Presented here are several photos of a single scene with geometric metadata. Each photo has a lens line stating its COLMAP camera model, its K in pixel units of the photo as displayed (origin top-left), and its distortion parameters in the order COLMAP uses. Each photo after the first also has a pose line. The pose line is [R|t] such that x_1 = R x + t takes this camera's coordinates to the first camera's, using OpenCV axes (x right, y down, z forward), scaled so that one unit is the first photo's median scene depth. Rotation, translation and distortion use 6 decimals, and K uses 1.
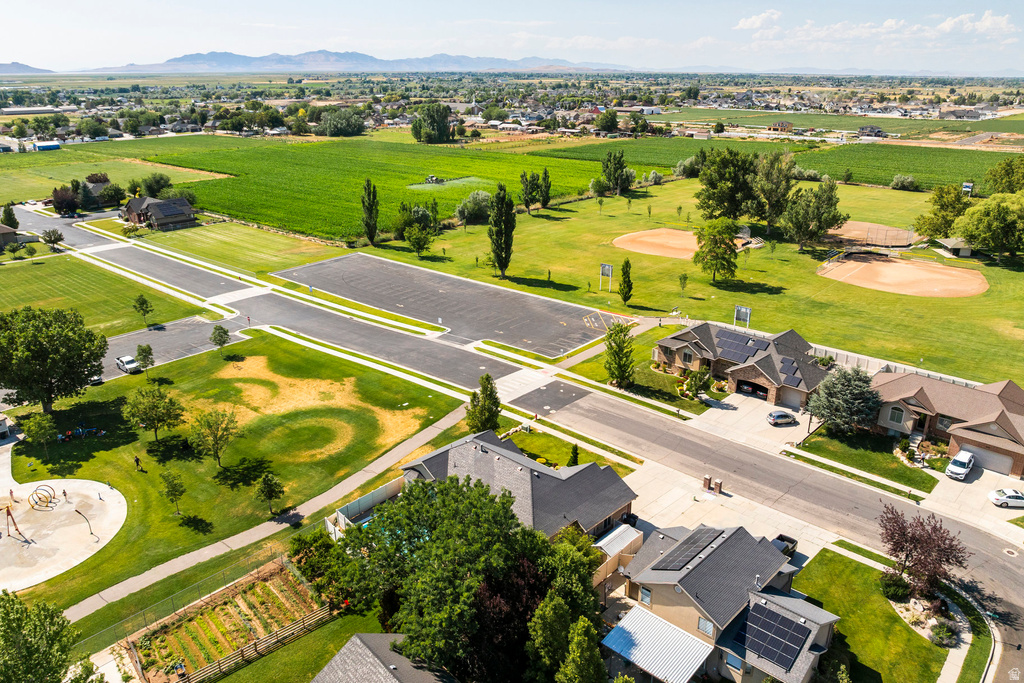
lens RADIAL K [[757.9, 0, 509.3], [0, 757.9, 319.8], [0, 0, 1]] dist [-0.034358, -0.002660]
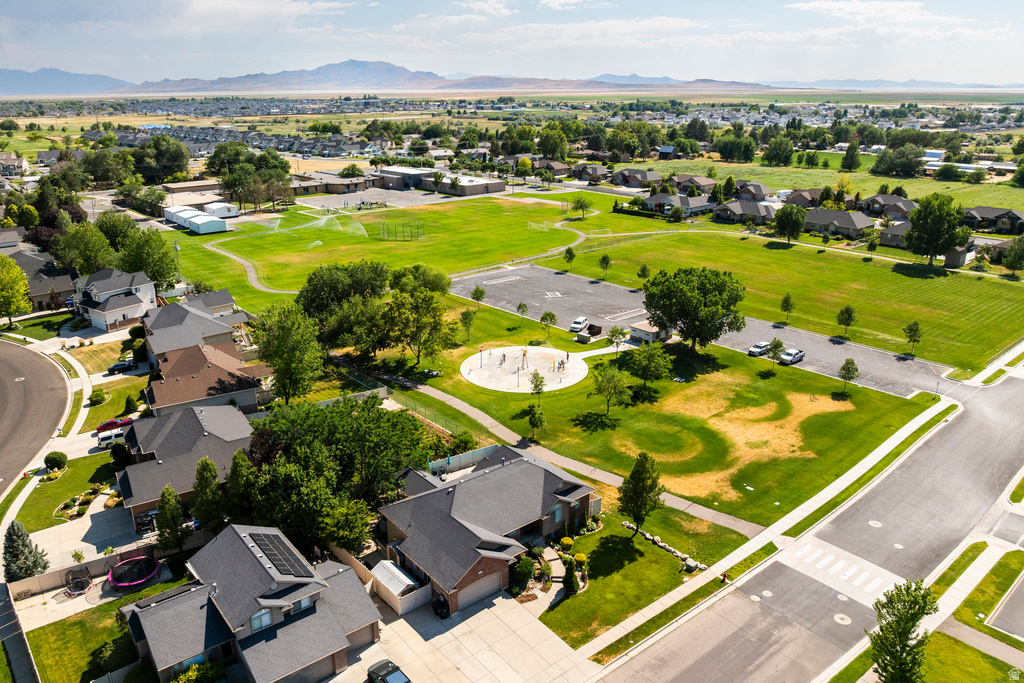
lens RADIAL K [[732.4, 0, 499.6], [0, 732.4, 339.0], [0, 0, 1]] dist [-0.027895, -0.001020]
pose [[-0.137636, 0.325052, -0.935627, 0.414971], [-0.310554, 0.882823, 0.352391, -0.160139], [0.940539, 0.339064, -0.020562, 0.486193]]
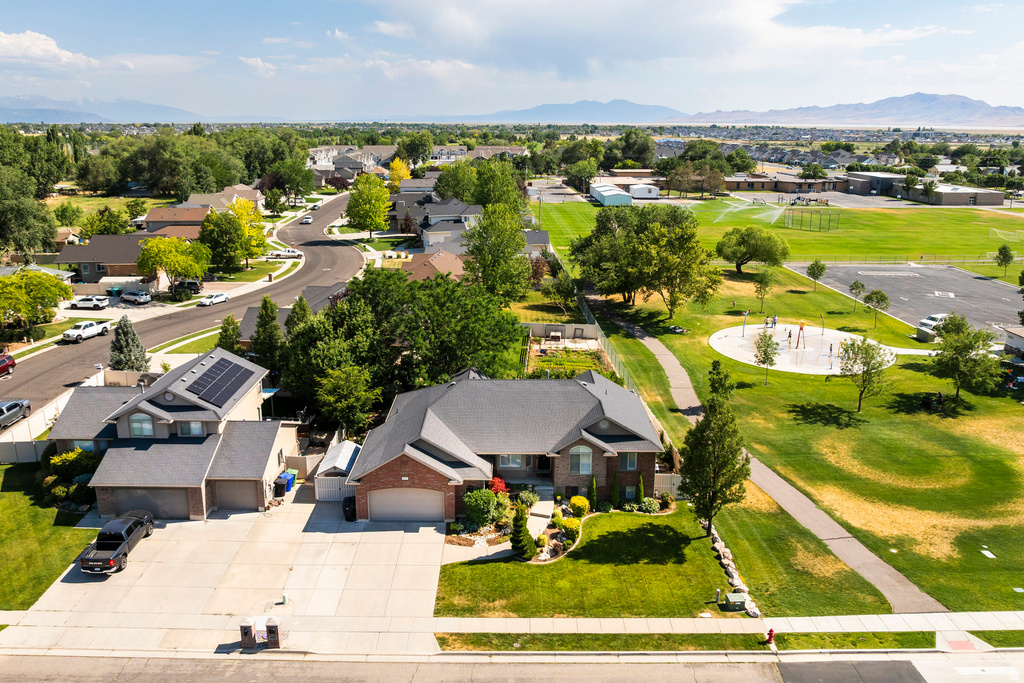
lens RADIAL K [[771.2, 0, 514.9], [0, 771.2, 298.9], [0, 0, 1]] dist [-0.032934, -0.000880]
pose [[-0.713691, 0.157996, -0.682410, 0.241985], [-0.226639, 0.869738, 0.438395, -0.107503], [0.662782, 0.467539, -0.584916, 0.697347]]
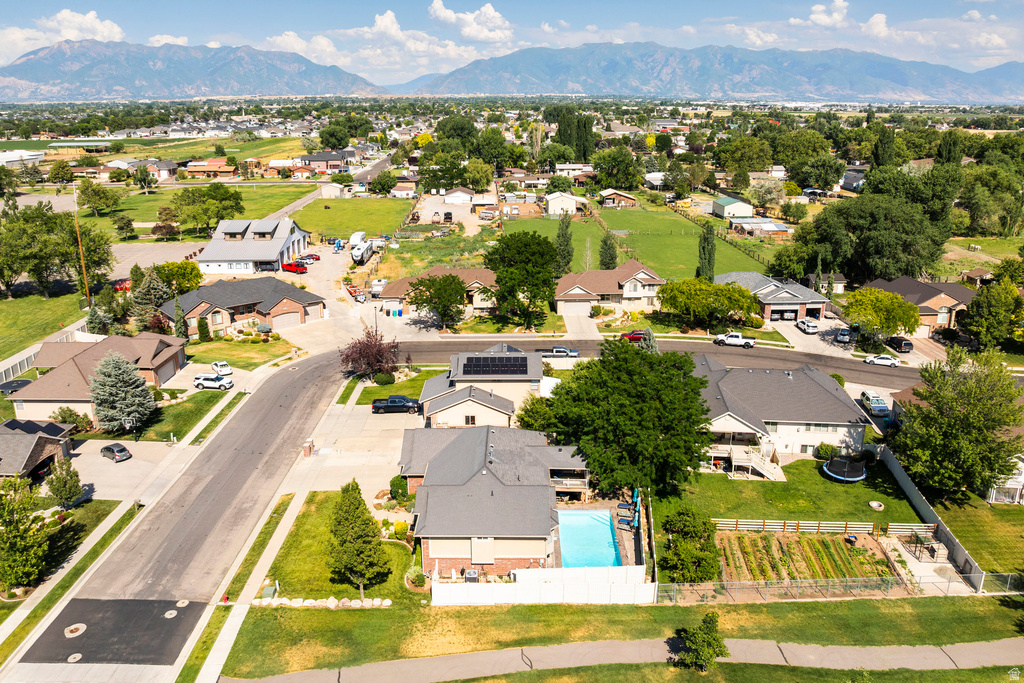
lens RADIAL K [[771.2, 0, 514.9], [0, 771.2, 298.9], [0, 0, 1]] dist [-0.032934, -0.000880]
pose [[-0.693579, -0.175119, 0.698772, -0.319481], [0.233020, 0.863317, 0.447644, -0.183904], [-0.681652, 0.473304, -0.557972, 0.700742]]
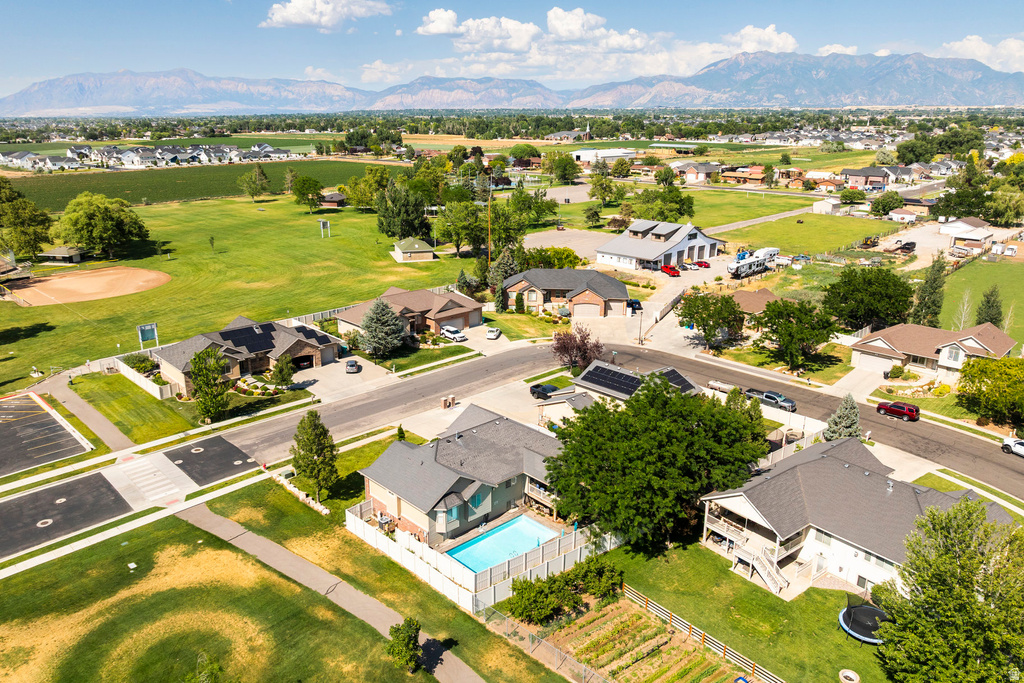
lens RADIAL K [[757.9, 0, 509.3], [0, 757.9, 319.8], [0, 0, 1]] dist [-0.034358, -0.002660]
pose [[0.040898, -0.265675, 0.963195, -0.460265], [0.314002, 0.918578, 0.240036, -0.086563], [-0.948541, 0.292628, 0.120991, 0.395846]]
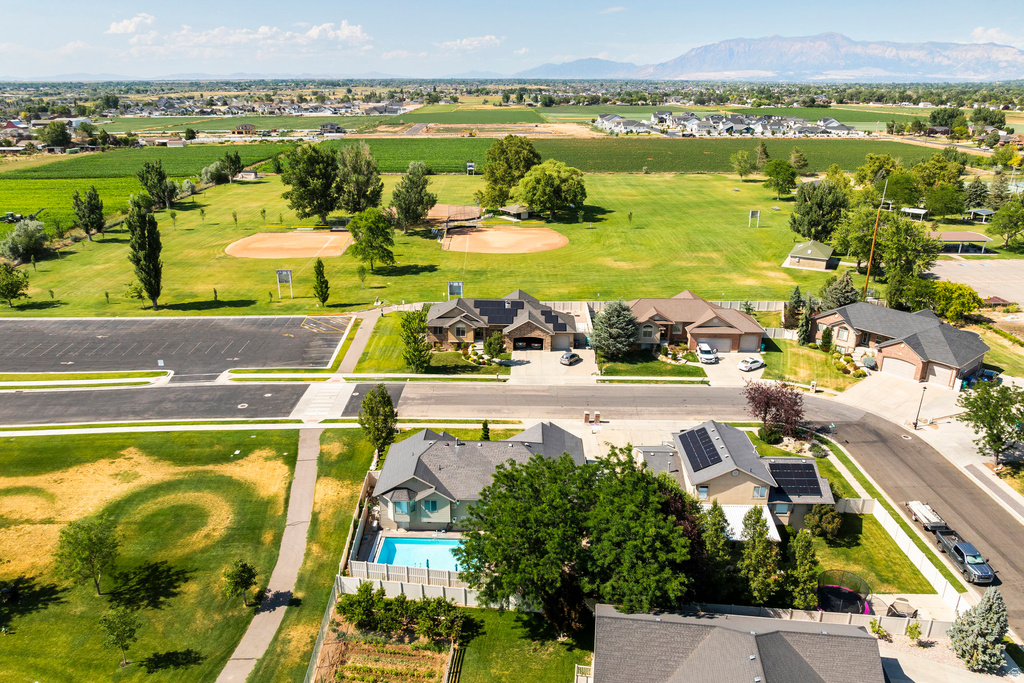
lens RADIAL K [[757.7, 0, 500.1], [0, 757.7, 341.7], [0, 0, 1]] dist [-0.033744, -0.000722]
pose [[0.741533, -0.223029, 0.632761, -0.295886], [0.211175, 0.972782, 0.095400, -0.019383], [-0.636816, 0.062881, 0.768448, 0.104673]]
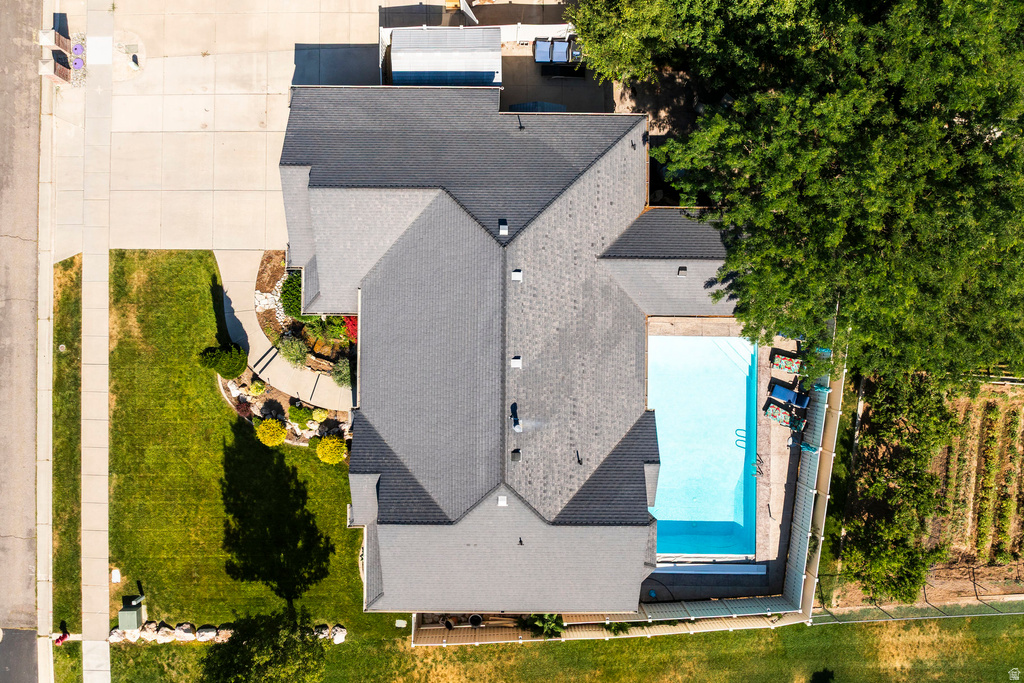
lens RADIAL K [[757.7, 0, 500.1], [0, 757.7, 341.7], [0, 0, 1]] dist [-0.033744, -0.000722]
pose [[-0.690867, -0.722952, 0.006589, -0.003987], [0.228047, -0.209259, 0.950897, -0.076000], [-0.686074, 0.658446, 0.309437, 0.443693]]
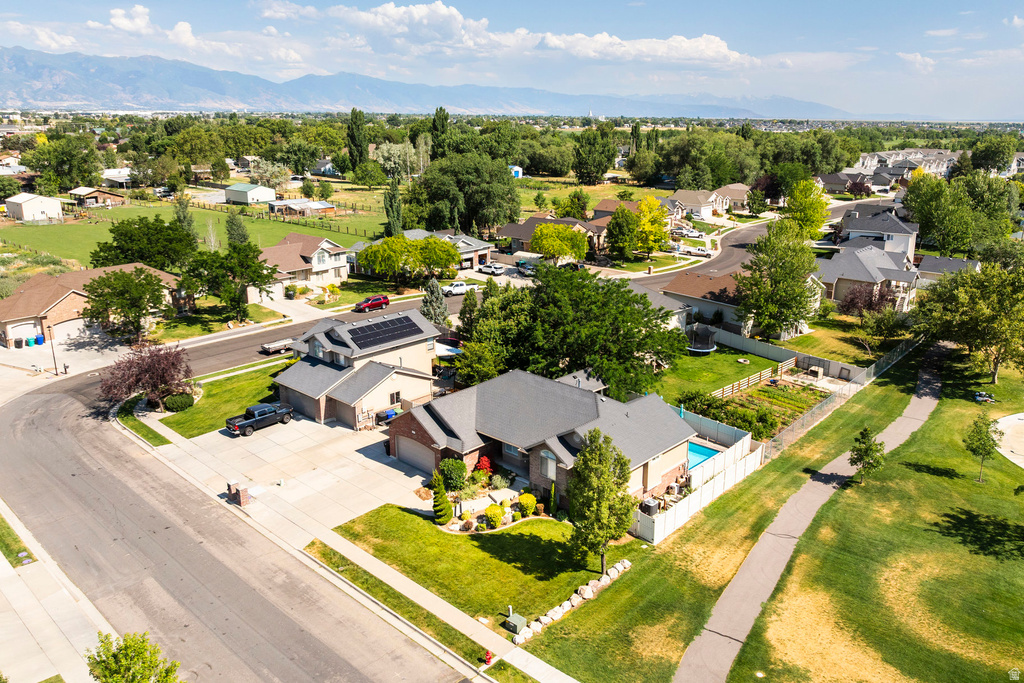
lens RADIAL K [[782.7, 0, 551.5], [0, 782.7, 295.5], [0, 0, 1]] dist [-0.033222, -0.000729]
pose [[-0.998945, 0.006695, -0.045429, 0.013101], [-0.018208, 0.850467, 0.525713, -0.159914], [0.042156, 0.525986, -0.849448, 0.818050]]
